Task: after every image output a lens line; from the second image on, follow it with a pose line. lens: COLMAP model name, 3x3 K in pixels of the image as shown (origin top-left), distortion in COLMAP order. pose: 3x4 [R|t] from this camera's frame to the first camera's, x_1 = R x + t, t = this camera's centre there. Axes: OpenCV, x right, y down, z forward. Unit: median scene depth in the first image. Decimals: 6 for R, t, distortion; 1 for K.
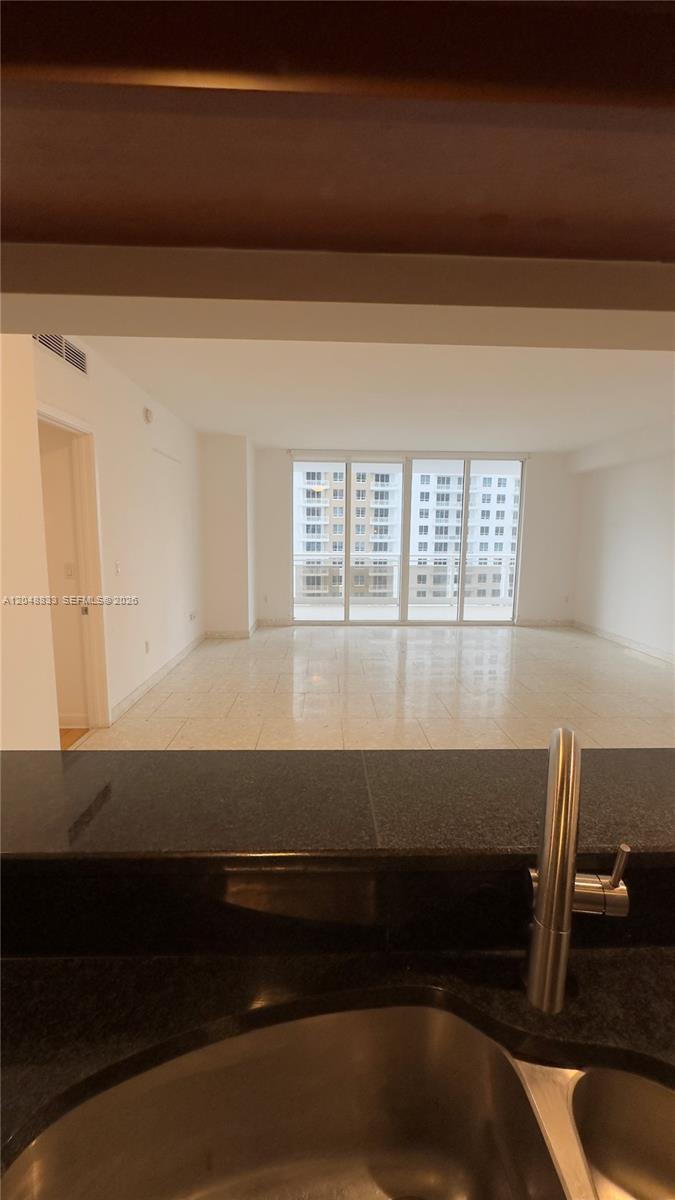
lens RADIAL K [[467.8, 0, 342.2], [0, 467.8, 614.2], [0, 0, 1]] dist [0.000948, 0.000061]
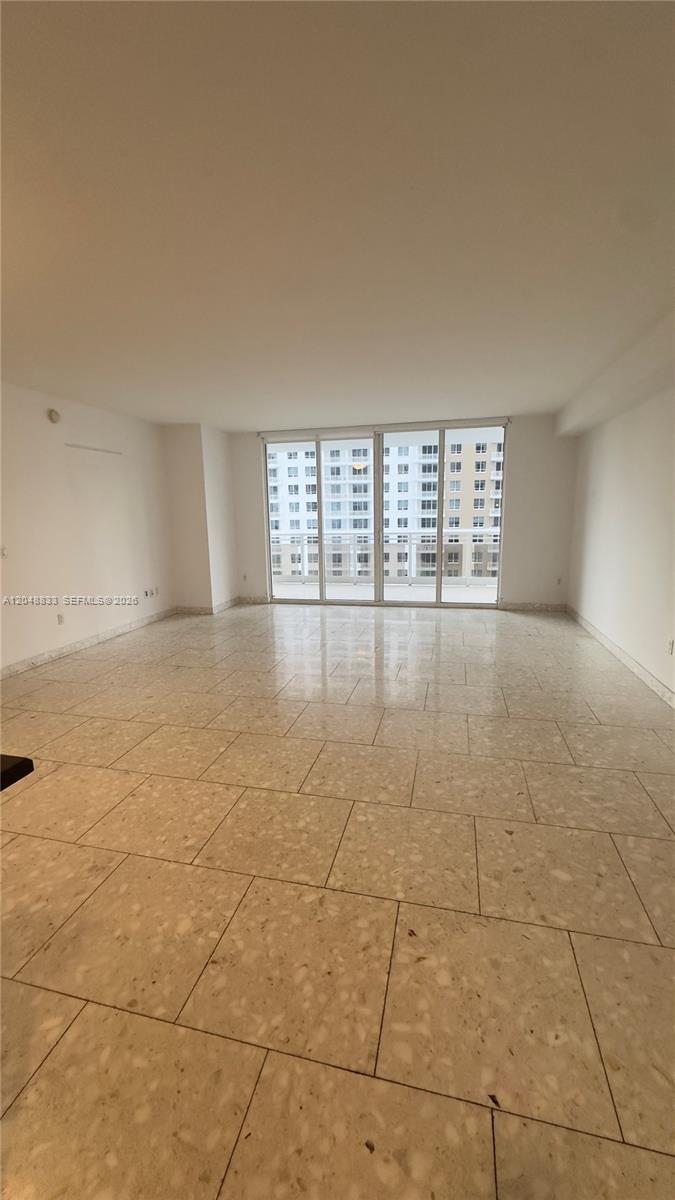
lens RADIAL K [[479.1, 0, 337.5], [0, 479.1, 600.0], [0, 0, 1]] dist [0.000695, 0.000179]
pose [[0.962174, 0.020065, -0.271696, 0.326362], [-0.016359, 0.999740, 0.015899, -0.002664], [0.271944, -0.010853, 0.962252, 0.032996]]
